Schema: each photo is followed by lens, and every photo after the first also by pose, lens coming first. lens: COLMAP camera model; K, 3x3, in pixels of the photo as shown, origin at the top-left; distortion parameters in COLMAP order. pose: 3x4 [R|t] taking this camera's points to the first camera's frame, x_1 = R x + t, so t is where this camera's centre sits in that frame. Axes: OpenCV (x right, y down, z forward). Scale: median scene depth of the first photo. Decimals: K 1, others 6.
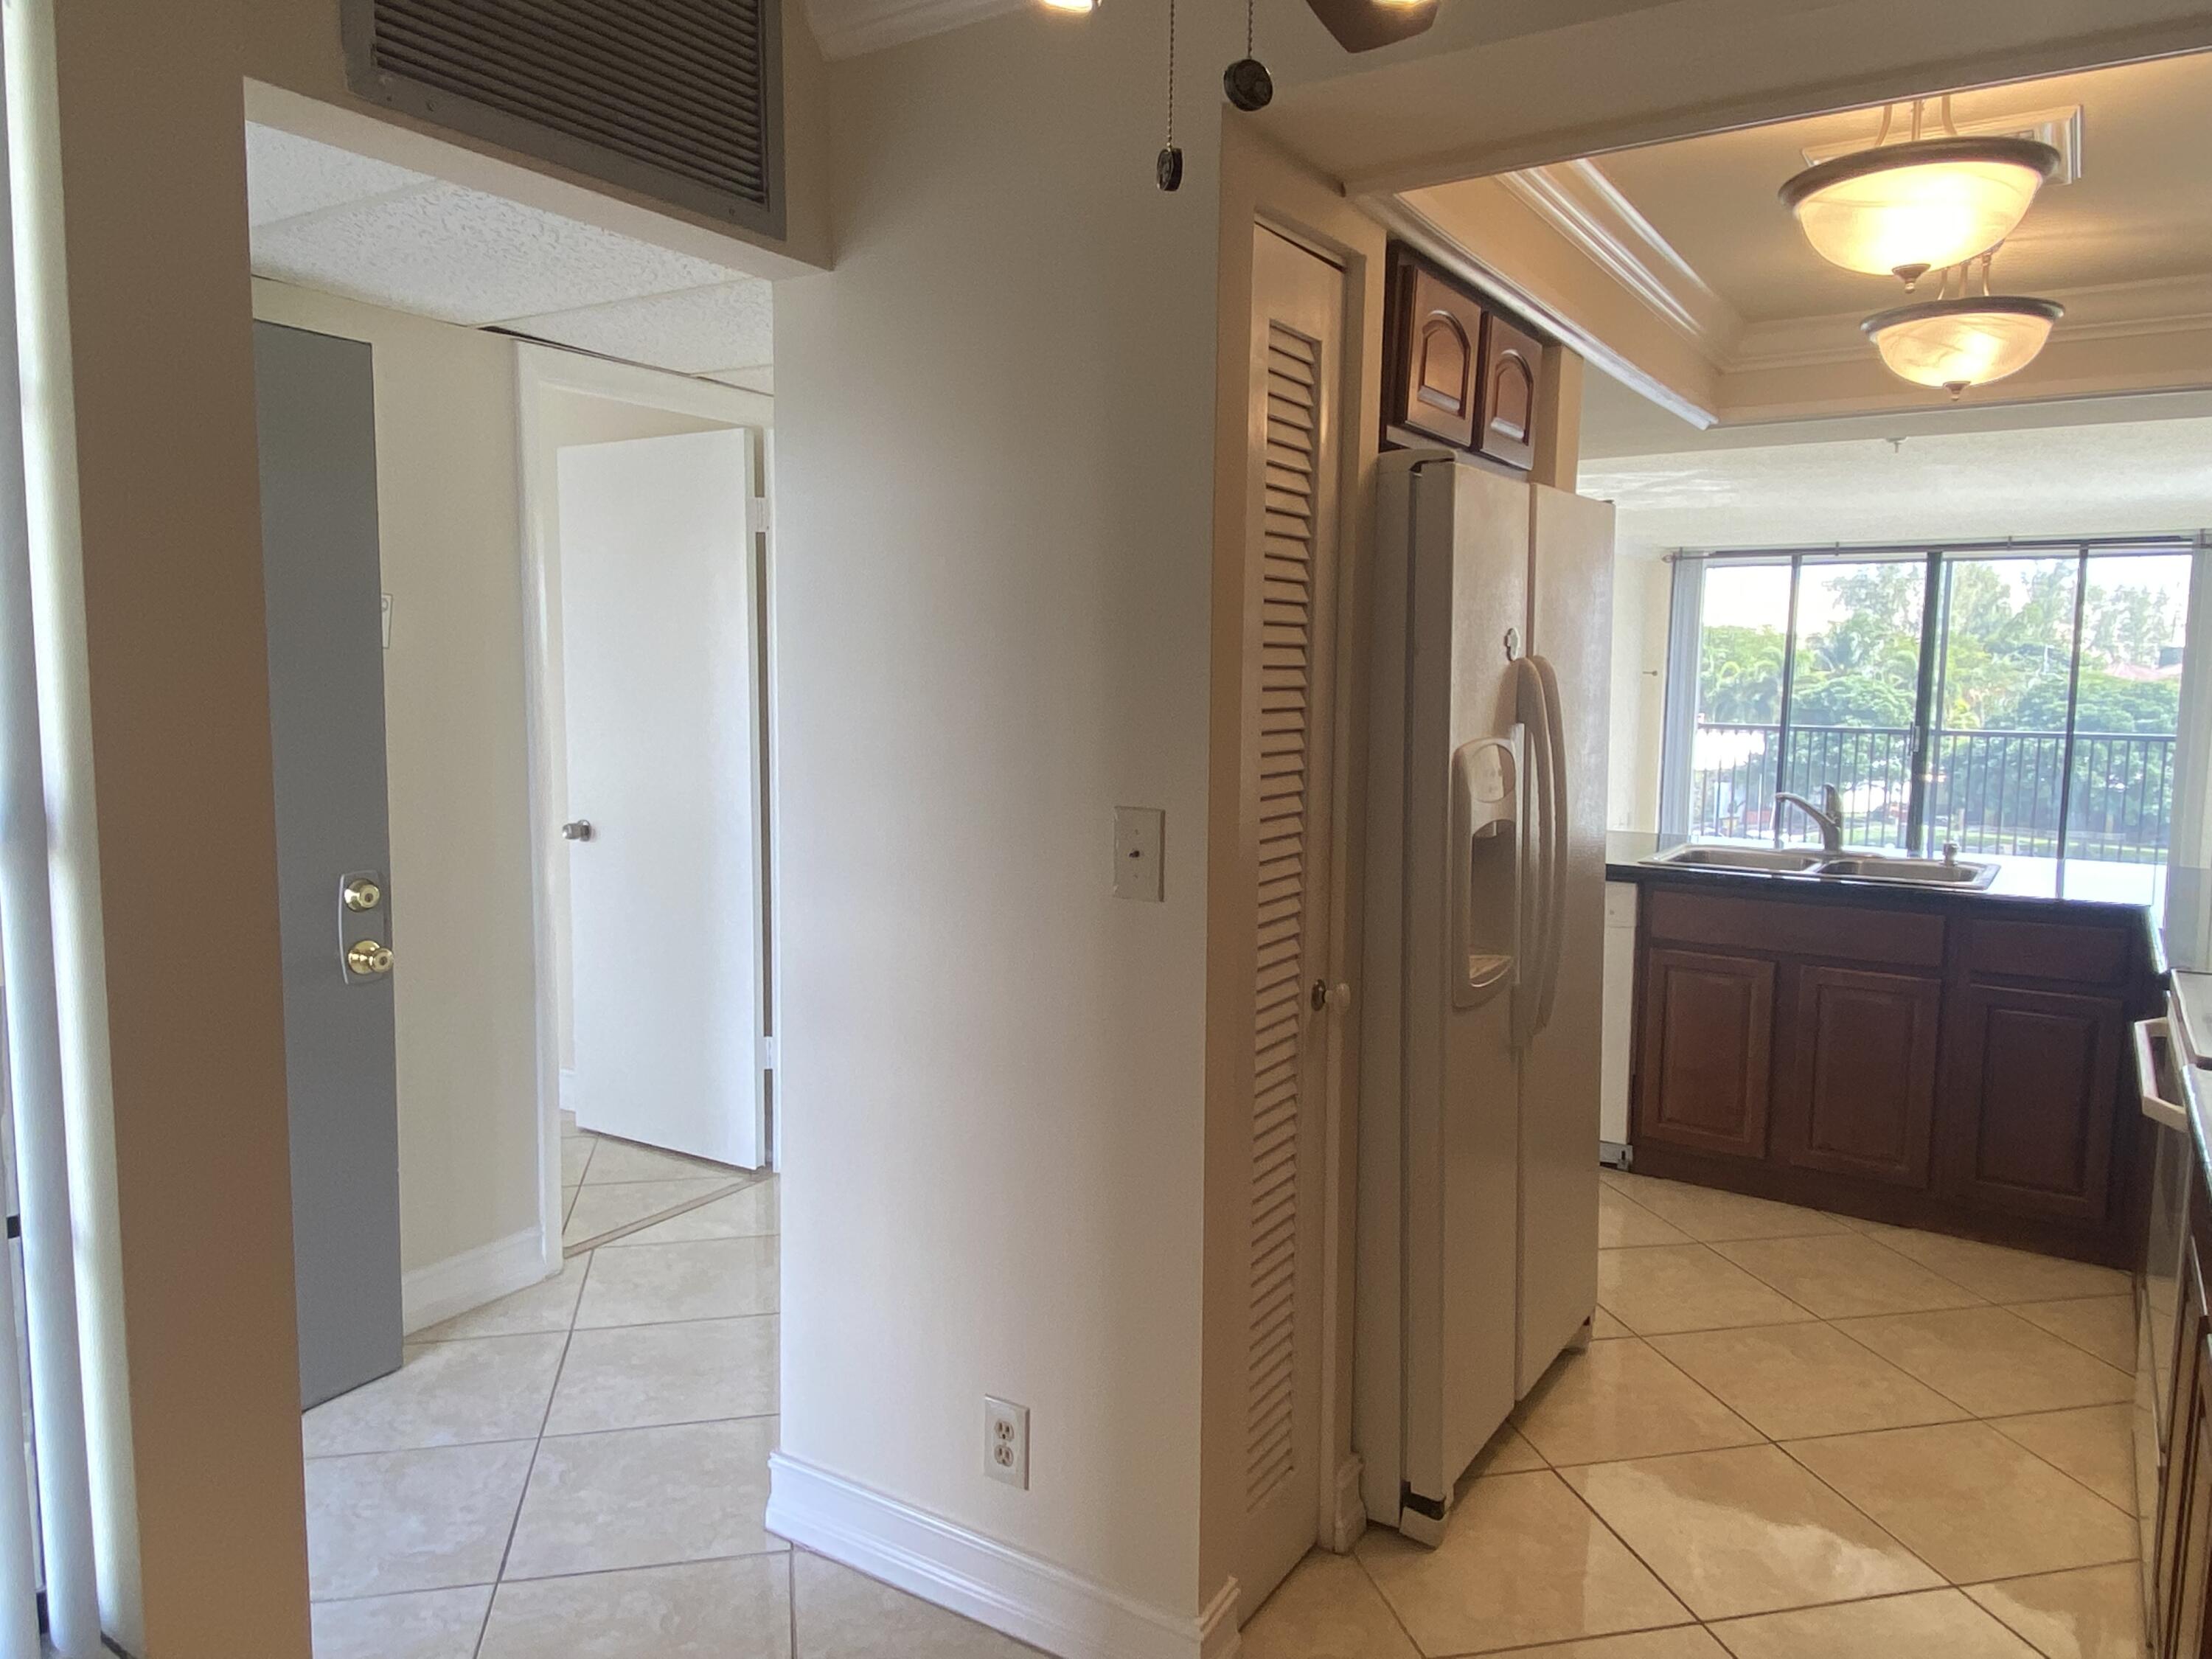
lens RADIAL K [[1480.3, 0, 1069.1], [0, 1480.3, 824.1], [0, 0, 1]] dist [0.070248, -0.083641]
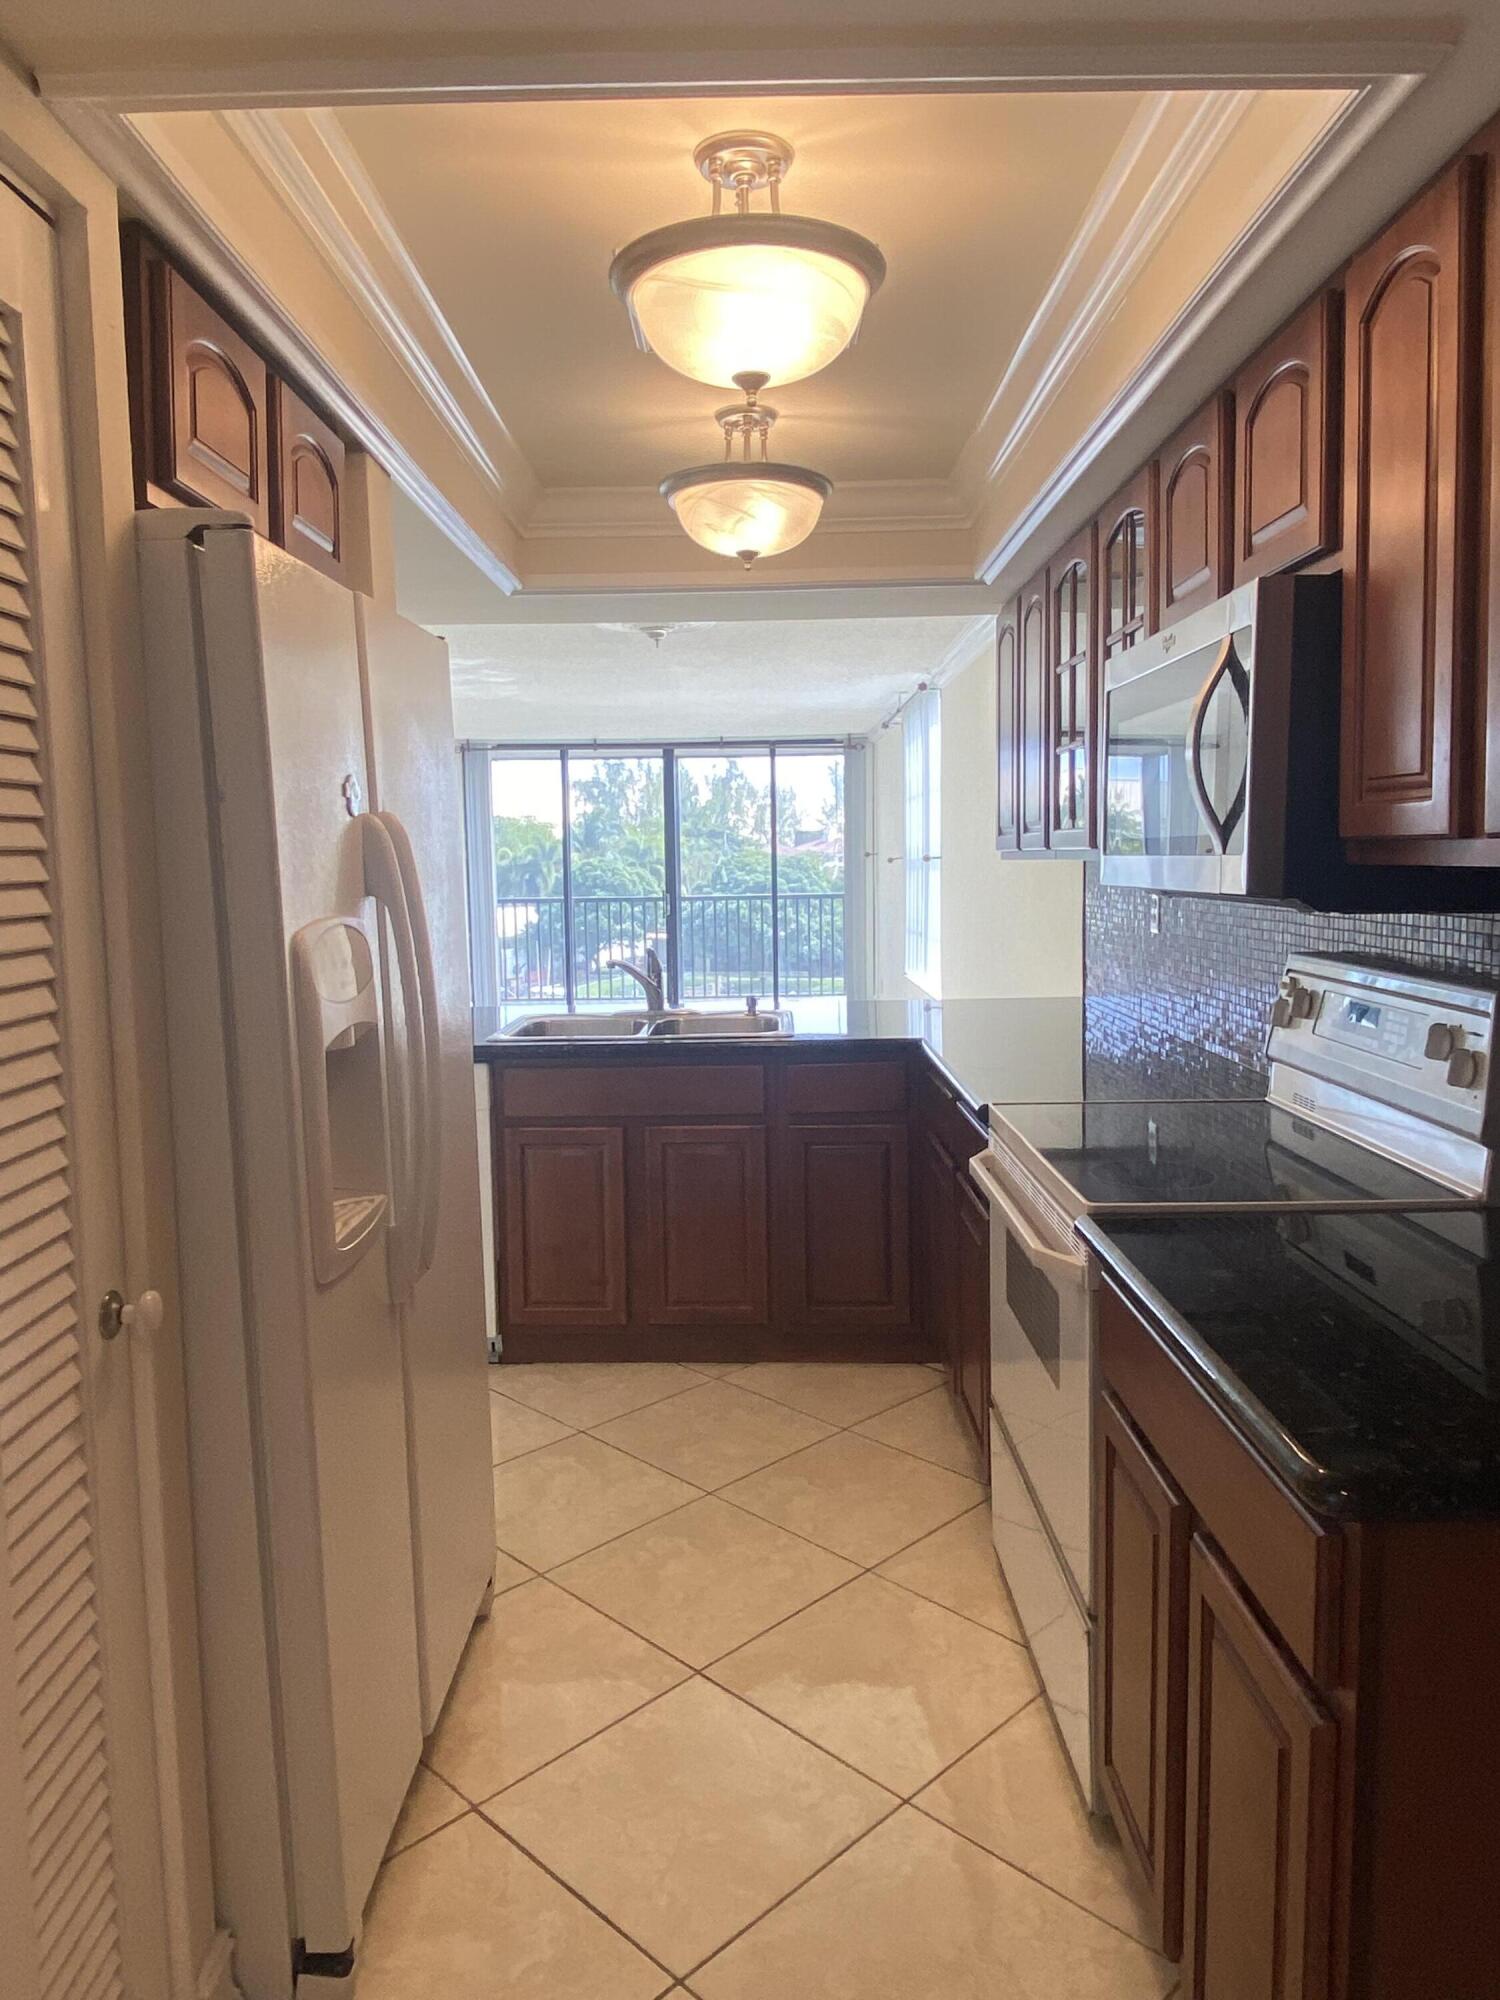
lens RADIAL K [[1338.4, 0, 751.9], [0, 1338.4, 975.9], [0, 0, 1]] dist [0.070248, -0.083641]
pose [[0.826517, -0.072646, 0.558204, 0.048554], [0.081268, 0.996648, 0.009375, -0.011200], [-0.557014, 0.037616, 0.829651, 0.206091]]
